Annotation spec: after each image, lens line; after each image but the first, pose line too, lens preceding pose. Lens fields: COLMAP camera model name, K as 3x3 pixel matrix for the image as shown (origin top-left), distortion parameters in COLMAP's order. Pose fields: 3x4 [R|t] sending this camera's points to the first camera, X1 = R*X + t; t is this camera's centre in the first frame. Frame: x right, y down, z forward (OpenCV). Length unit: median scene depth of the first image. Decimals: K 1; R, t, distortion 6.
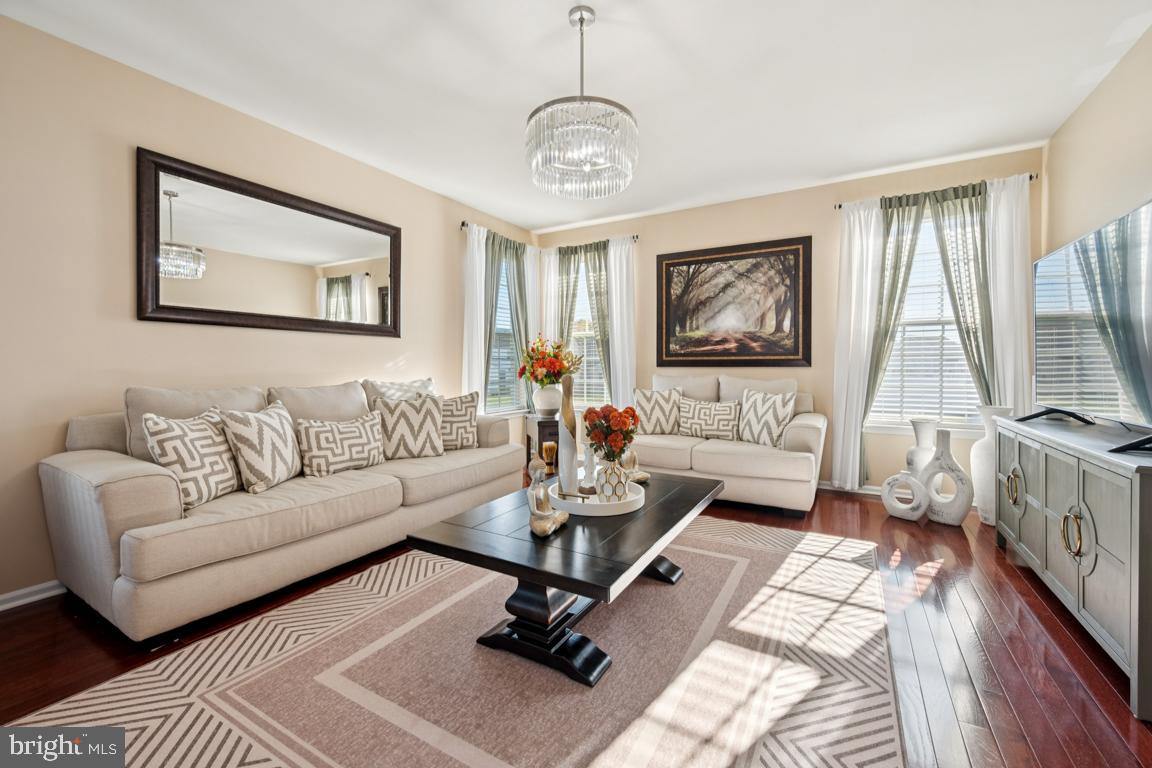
lens RADIAL K [[465.5, 0, 579.0], [0, 465.5, 374.3], [0, 0, 1]] dist [-0.000486, 0.000165]
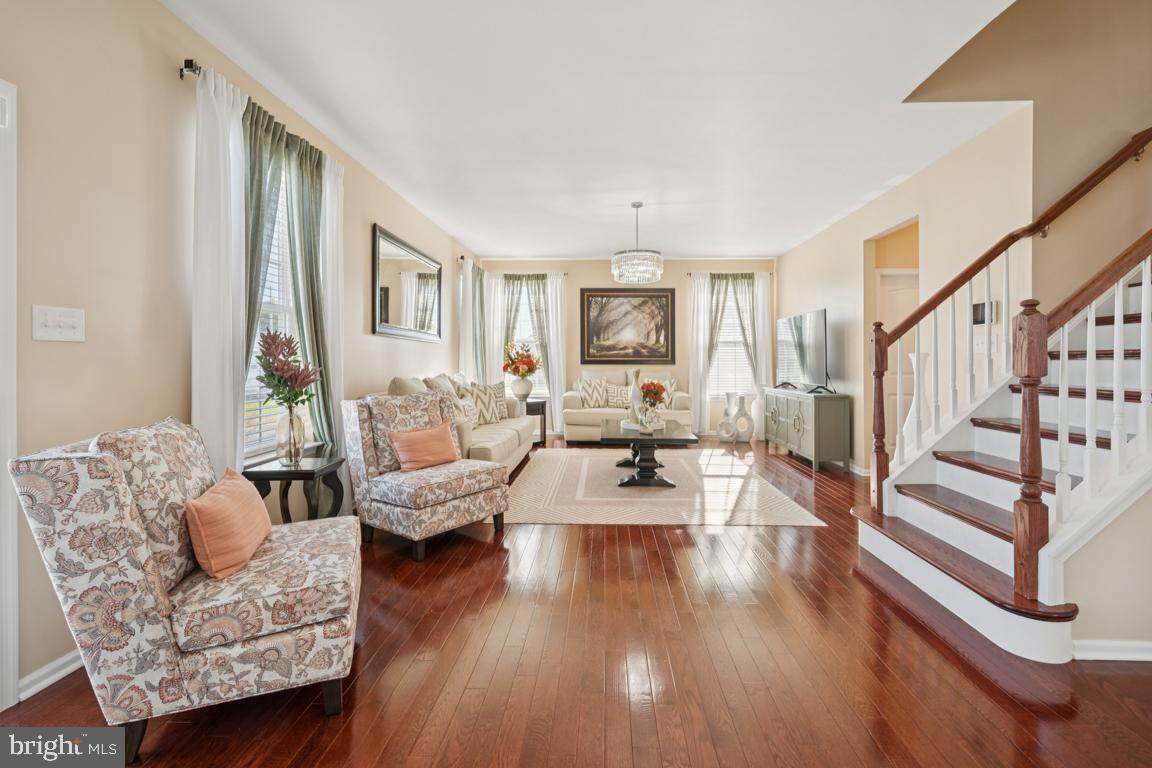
lens RADIAL K [[513.1, 0, 591.1], [0, 513.1, 364.7], [0, 0, 1]] dist [0.001714, 0.000189]
pose [[0.876408, 0.001588, 0.481567, -0.654900], [0.003892, 0.999939, -0.010381, 0.002414], [-0.481554, 0.010973, 0.876348, -0.484711]]
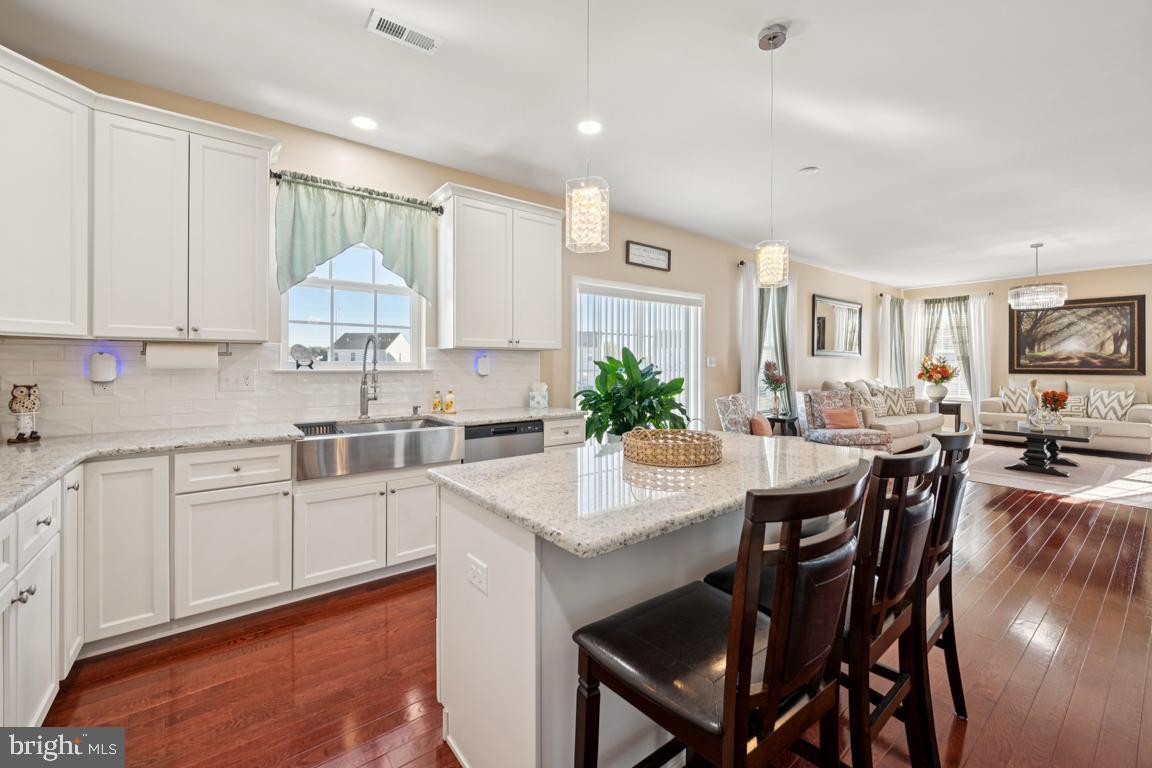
lens RADIAL K [[466.0, 0, 572.1], [0, 466.0, 364.8], [0, 0, 1]] dist [0.000562, 0.000423]
pose [[0.927381, 0.006043, -0.374070, -0.713288], [-0.011532, 0.999856, -0.012436, -0.009857], [0.373941, 0.015847, 0.927317, -1.202633]]
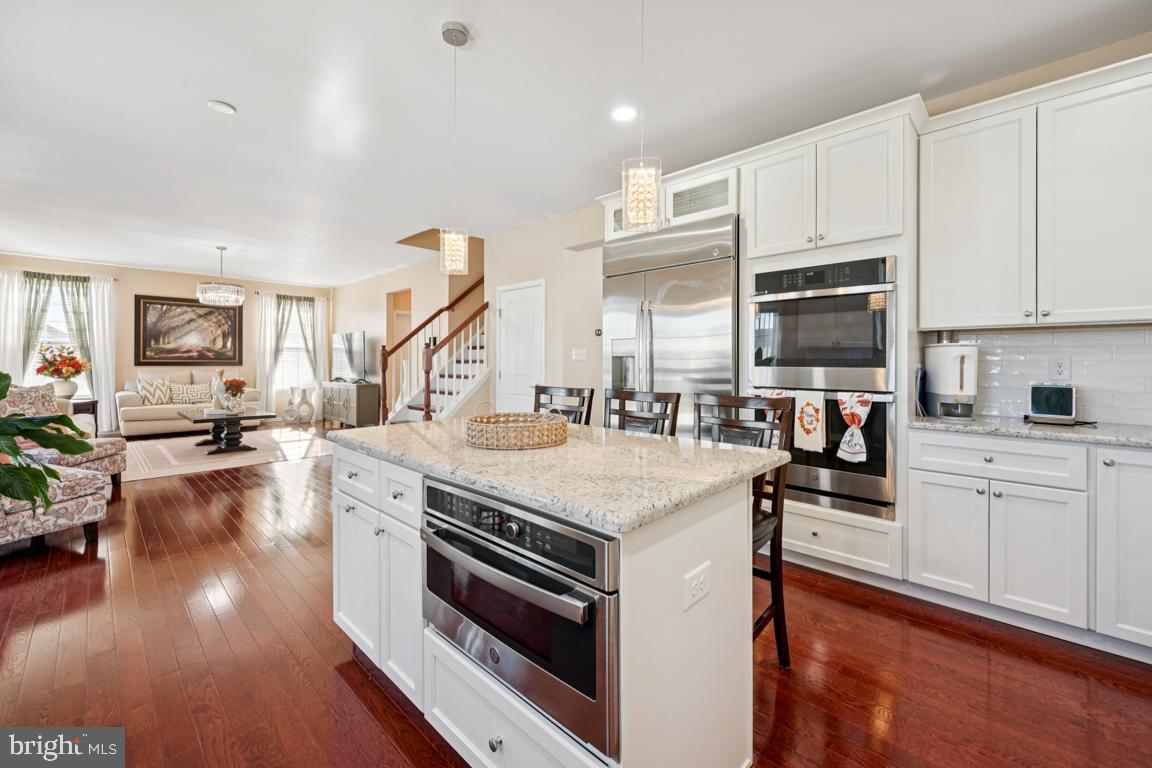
lens RADIAL K [[472.0, 0, 589.5], [0, 472.0, 357.5], [0, 0, 1]] dist [0.000454, 0.000348]
pose [[0.223356, 0.014067, 0.974635, -1.164774], [0.012292, 0.999776, -0.017246, 0.002362], [-0.974659, 0.015832, 0.223133, -0.943975]]
